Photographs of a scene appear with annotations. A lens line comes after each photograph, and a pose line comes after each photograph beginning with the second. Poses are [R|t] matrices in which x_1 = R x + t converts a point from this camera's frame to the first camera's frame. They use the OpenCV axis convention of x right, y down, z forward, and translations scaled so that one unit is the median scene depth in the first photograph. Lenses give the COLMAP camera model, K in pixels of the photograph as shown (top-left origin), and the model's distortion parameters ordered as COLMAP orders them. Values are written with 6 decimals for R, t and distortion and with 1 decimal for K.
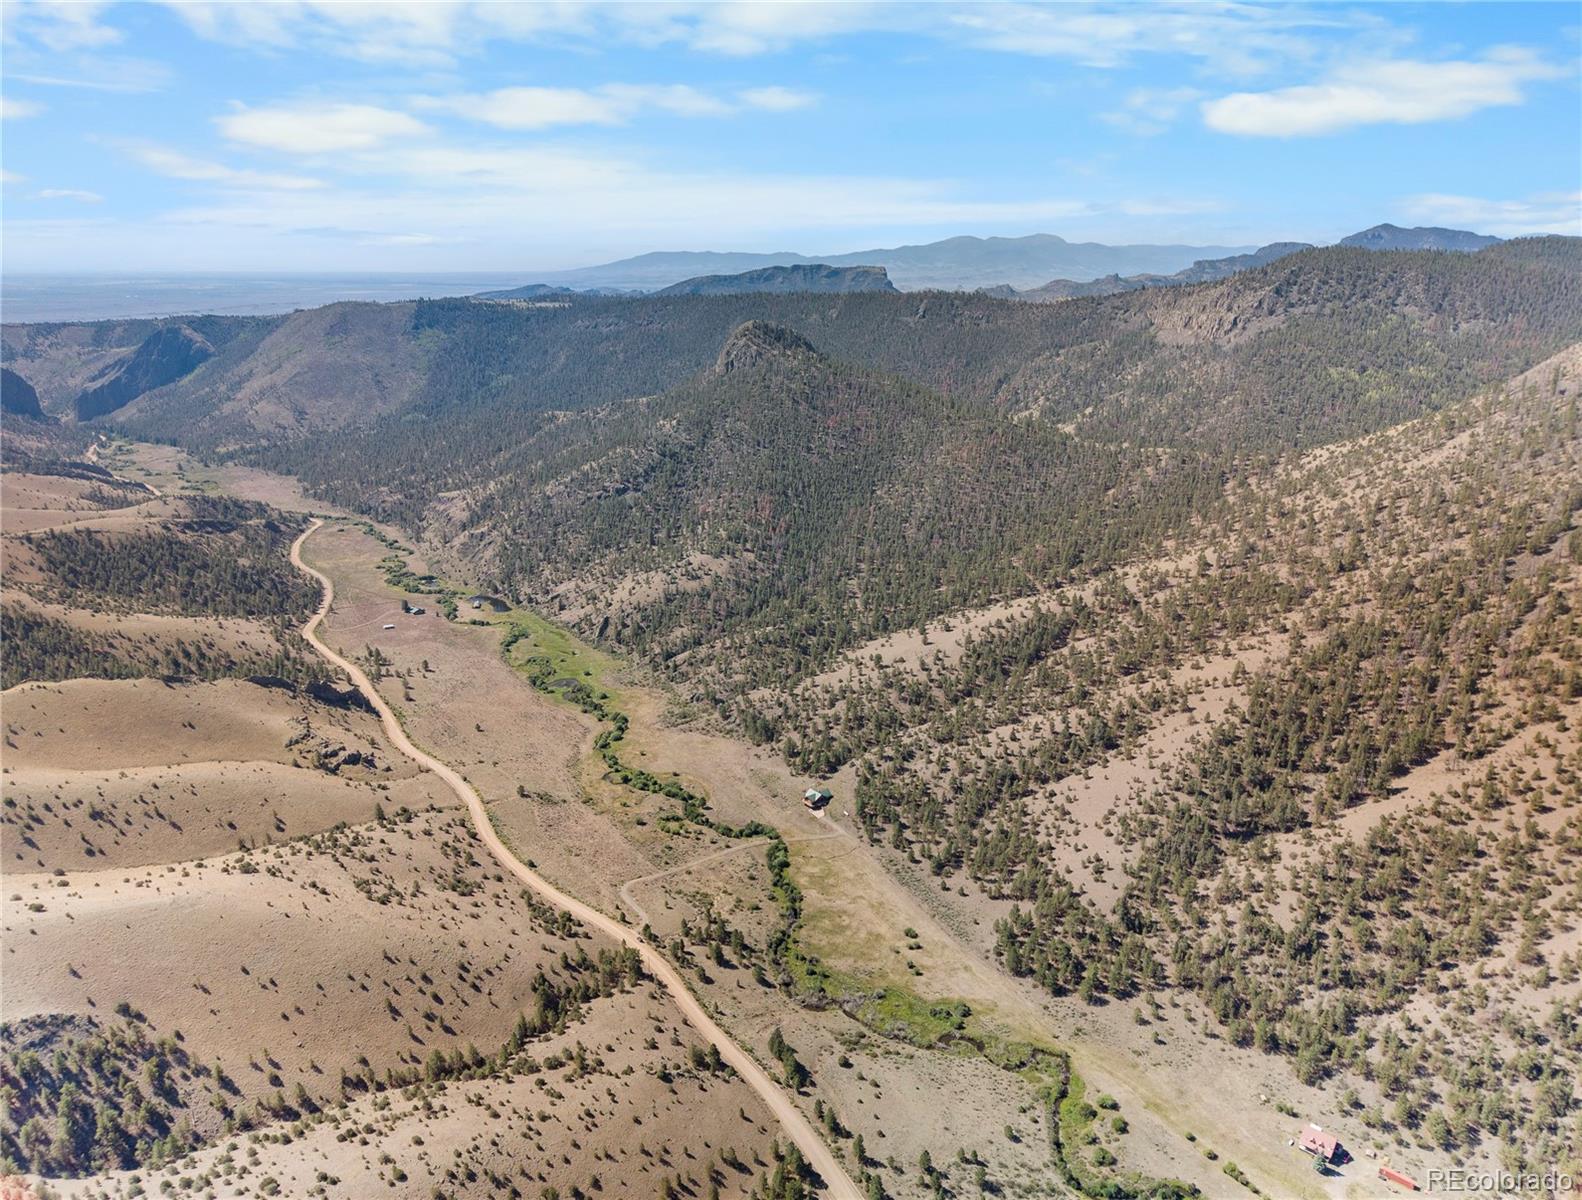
lens RADIAL K [[1087.9, 0, 750.0], [0, 1087.9, 606.4], [0, 0, 1]] dist [0.019317, -0.015881]
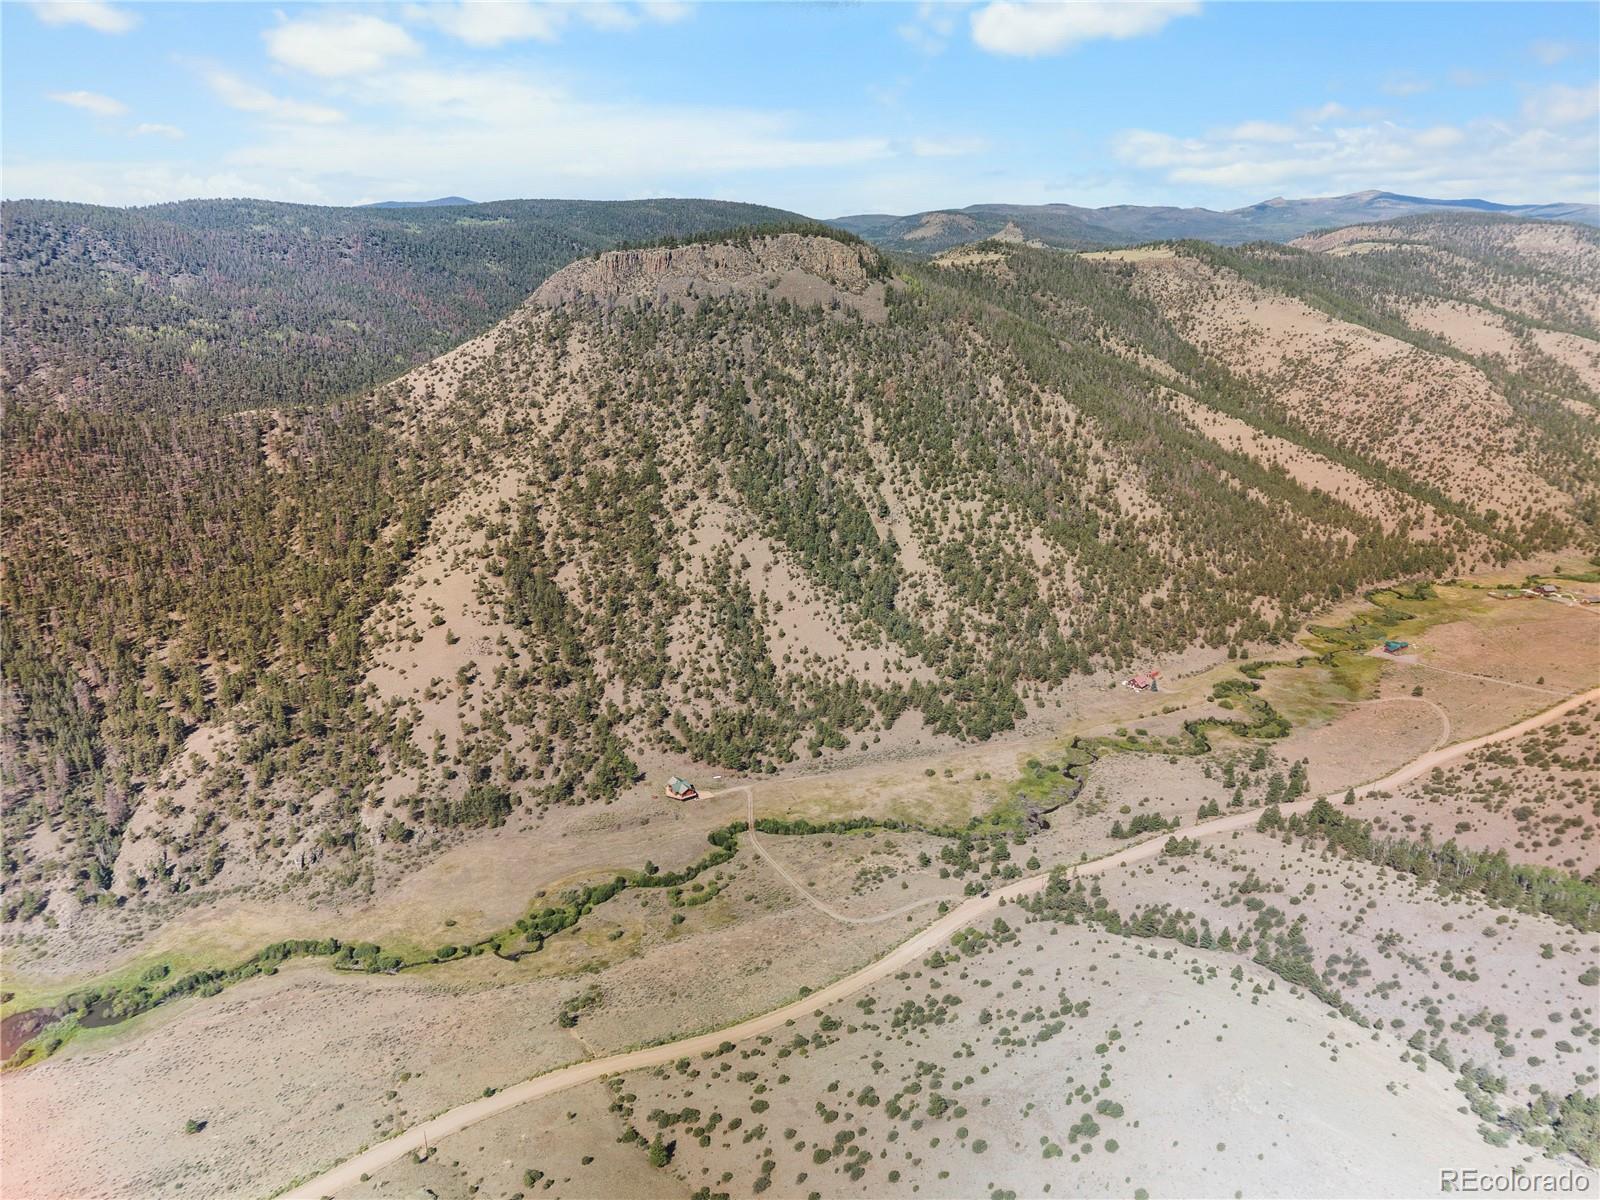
lens RADIAL K [[1065.9, 0, 794.7], [0, 1065.9, 593.3], [0, 0, 1]] dist [0.050627, -0.066296]
pose [[0.083230, -0.300944, 0.950003, -0.732536], [0.297278, 0.917403, 0.264573, -0.174580], [-0.951157, 0.260394, 0.165819, 0.770555]]
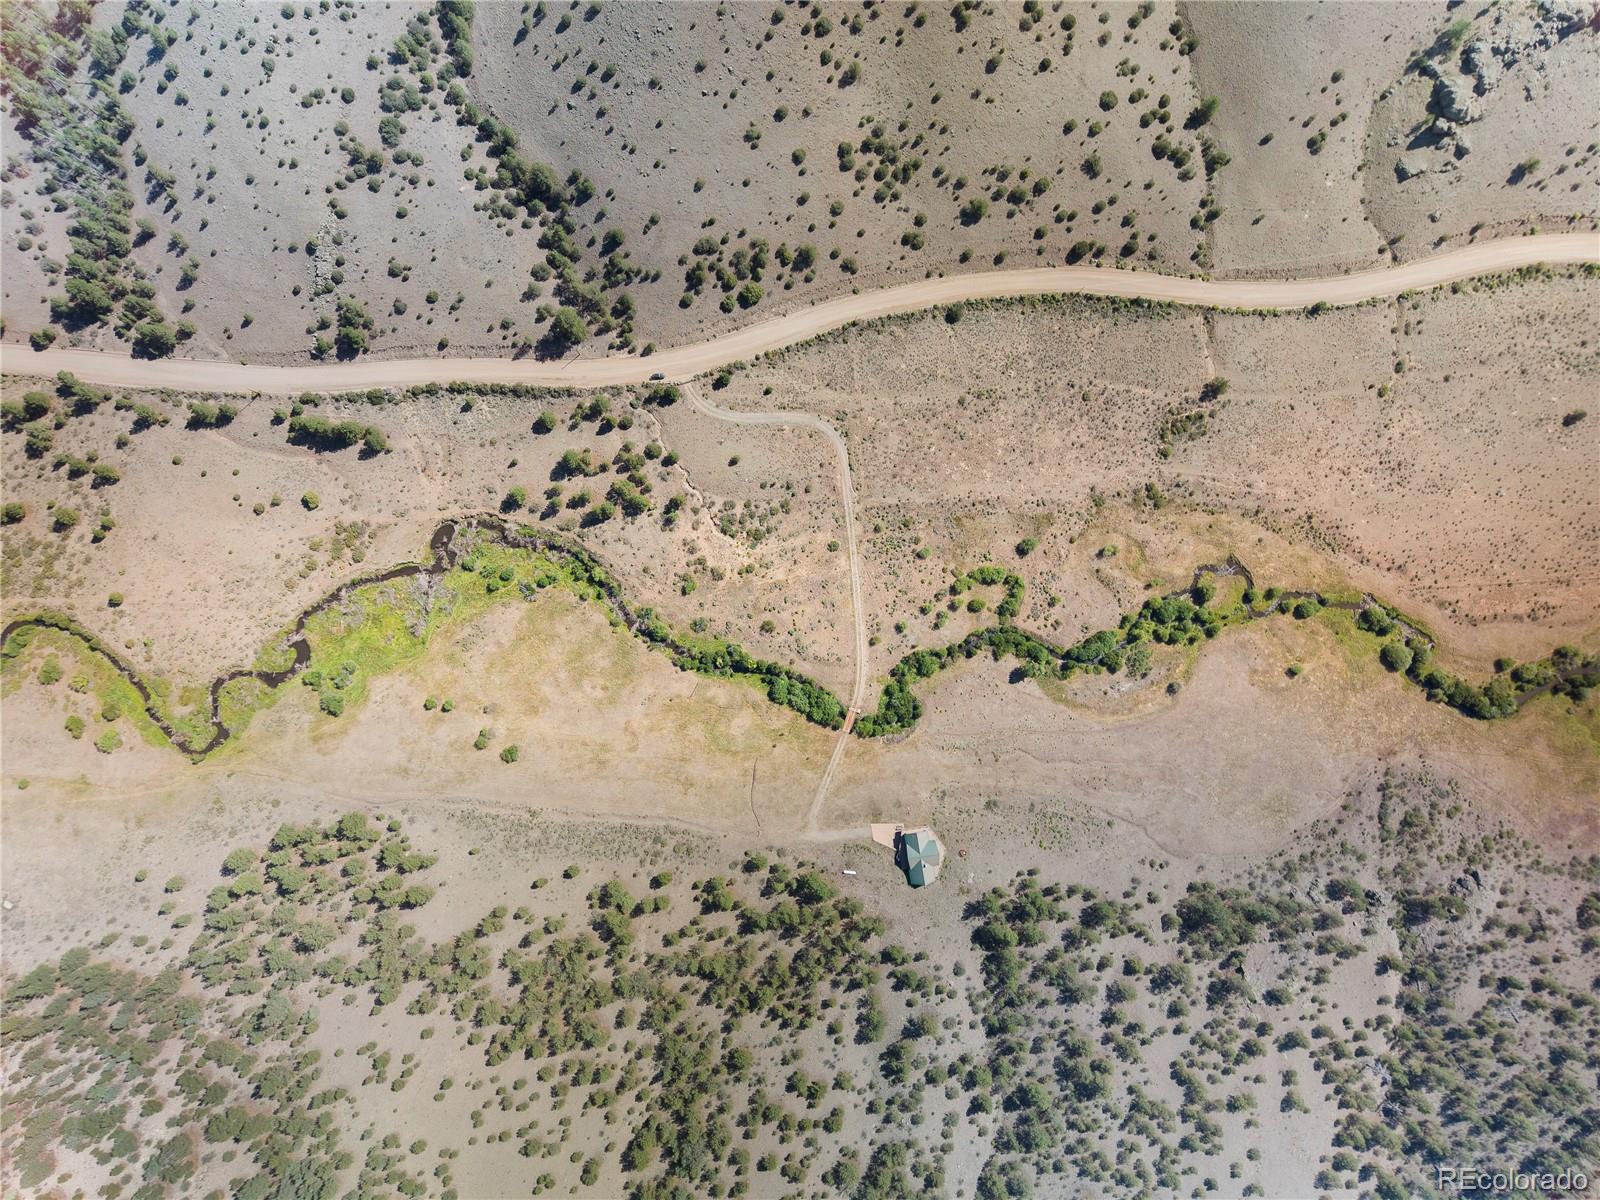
lens RADIAL K [[1065.9, 0, 794.7], [0, 1065.9, 593.3], [0, 0, 1]] dist [0.050627, -0.066296]
pose [[-0.497353, 0.867518, -0.007269, -0.017465], [-0.266895, -0.145030, 0.952750, -0.306384], [0.825474, 0.475794, 0.303667, 0.767270]]
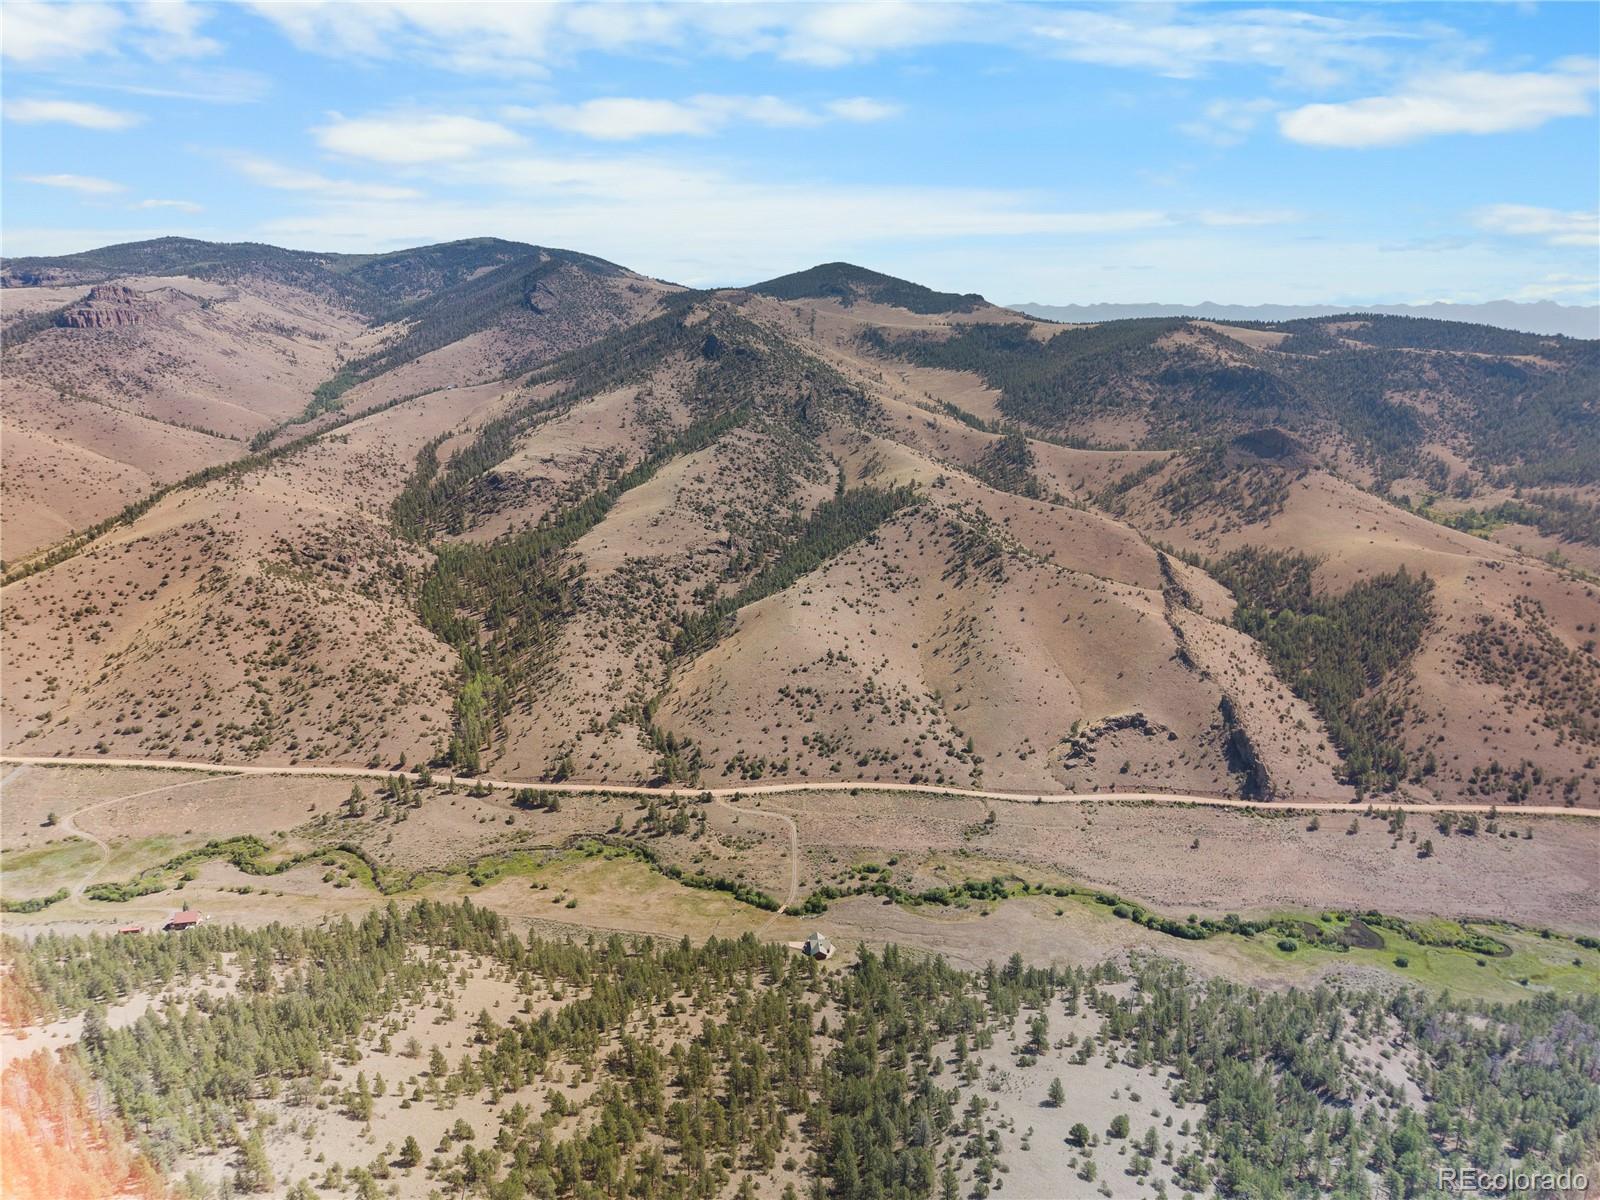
lens RADIAL K [[1065.9, 0, 794.7], [0, 1065.9, 593.3], [0, 0, 1]] dist [0.050627, -0.066296]
pose [[-0.576837, 0.197754, -0.792561, 0.688222], [-0.254357, 0.878533, 0.404329, -0.394373], [0.776248, 0.434825, -0.456471, 1.303434]]
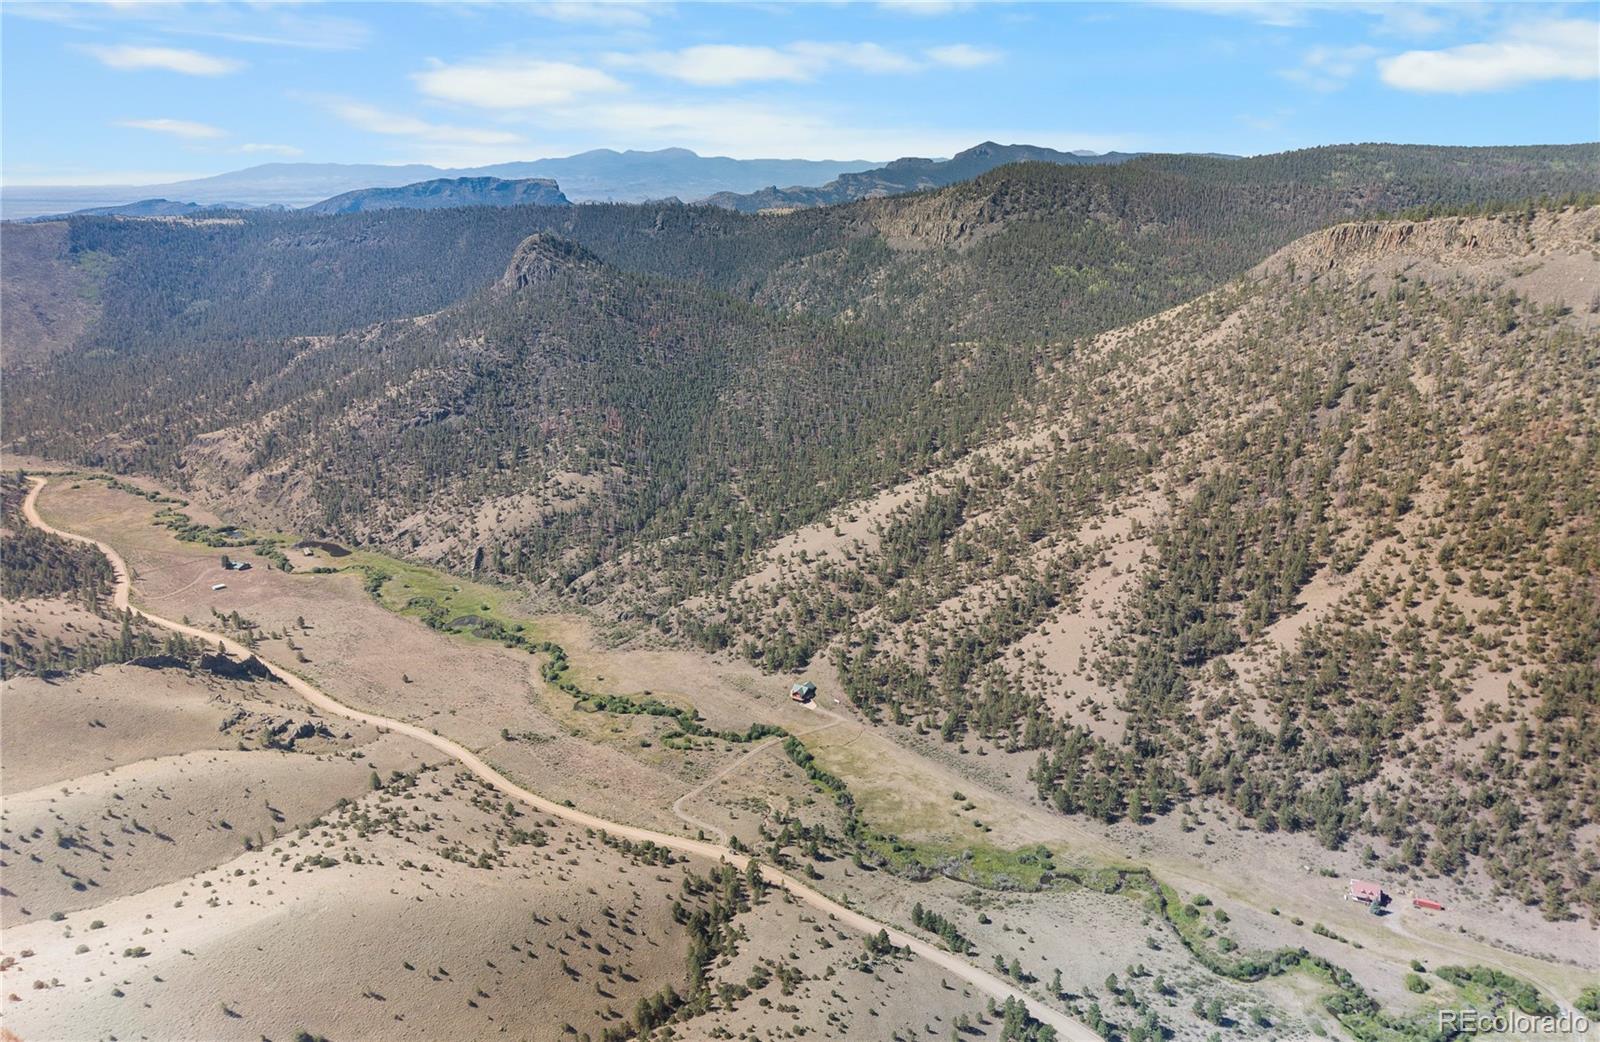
lens RADIAL K [[1066.9, 0, 786.3], [0, 1066.9, 516.3], [0, 0, 1]] dist [0.031035, -0.035305]
pose [[0.940402, -0.104524, 0.323604, -0.280279], [0.103550, 0.994418, 0.020277, -0.013440], [-0.323917, 0.014440, 0.945975, 0.040836]]
